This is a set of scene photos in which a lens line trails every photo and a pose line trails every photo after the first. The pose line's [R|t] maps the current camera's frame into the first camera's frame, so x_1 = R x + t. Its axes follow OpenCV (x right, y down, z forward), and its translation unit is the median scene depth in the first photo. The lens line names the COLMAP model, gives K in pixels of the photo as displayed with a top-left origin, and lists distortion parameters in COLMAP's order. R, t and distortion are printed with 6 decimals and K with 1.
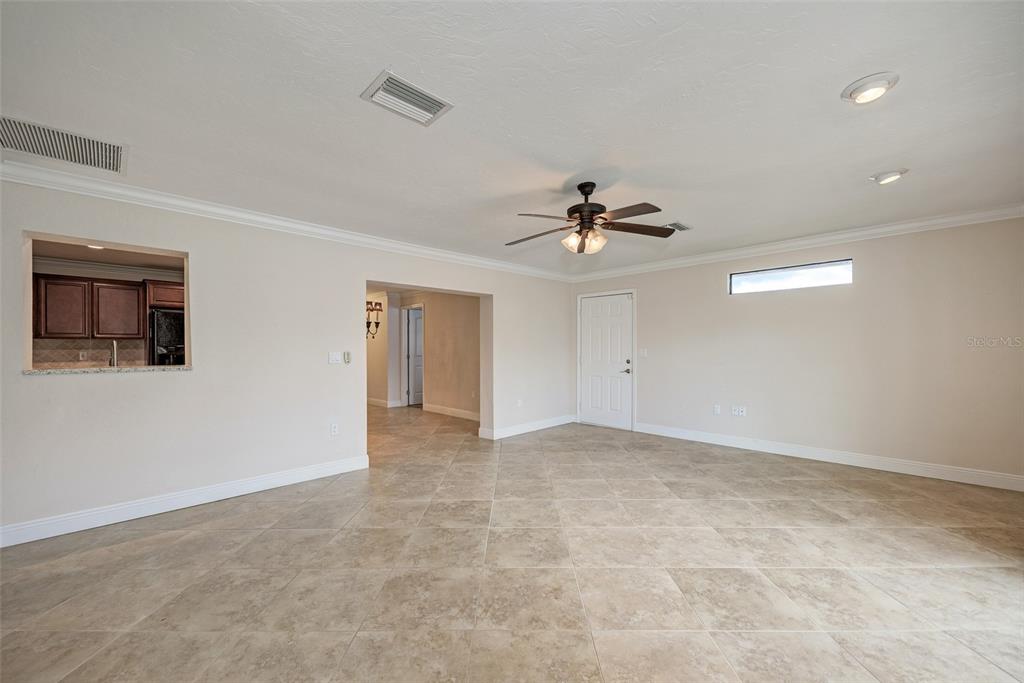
lens RADIAL K [[408.6, 0, 515.5], [0, 408.6, 347.3], [0, 0, 1]] dist [0.009820, -0.000652]
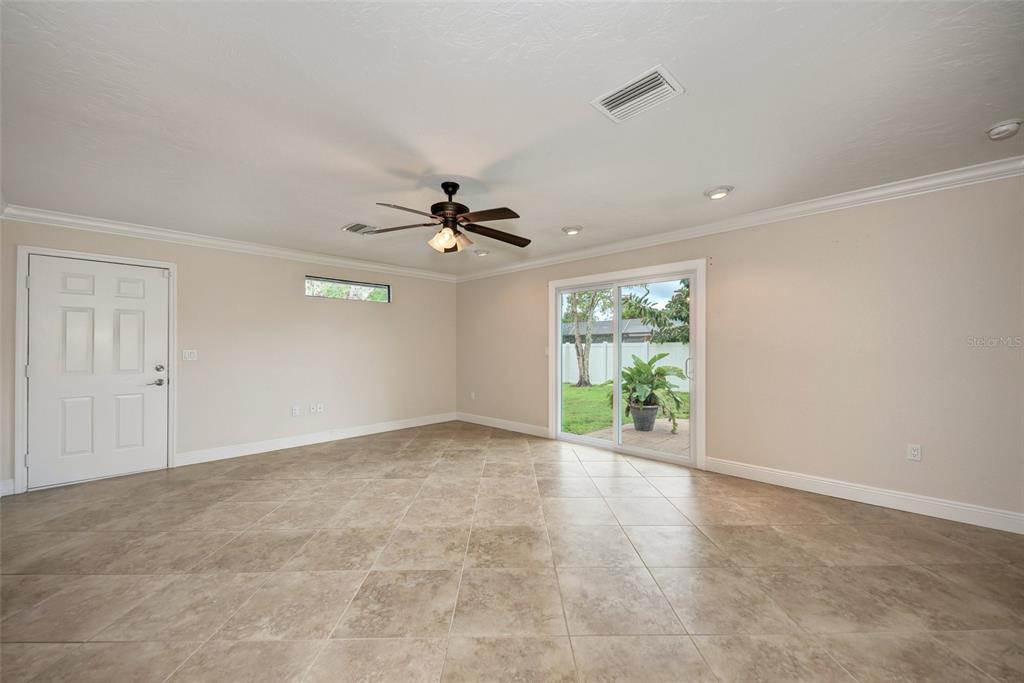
lens RADIAL K [[394.5, 0, 512.4], [0, 394.5, 347.9], [0, 0, 1]] dist [0.006912, -0.000528]
pose [[-0.017839, 0.003658, 0.999834, -0.803767], [0.001296, 0.999993, -0.003635, 0.009803], [-0.999840, 0.001231, -0.017844, 0.875075]]
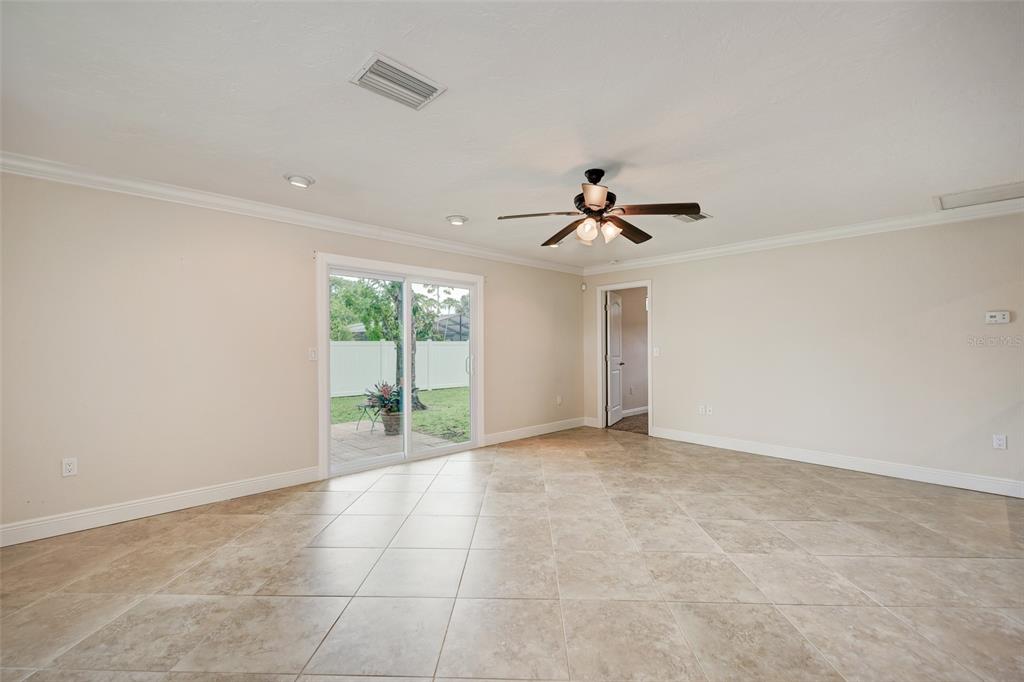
lens RADIAL K [[432.1, 0, 515.5], [0, 432.1, 348.9], [0, 0, 1]] dist [0.010043, -0.000258]
pose [[-0.999622, 0.007343, 0.026500, 0.333742], [0.007480, 0.999959, 0.005071, 0.001144], [-0.026462, 0.005267, -0.999636, 2.010126]]
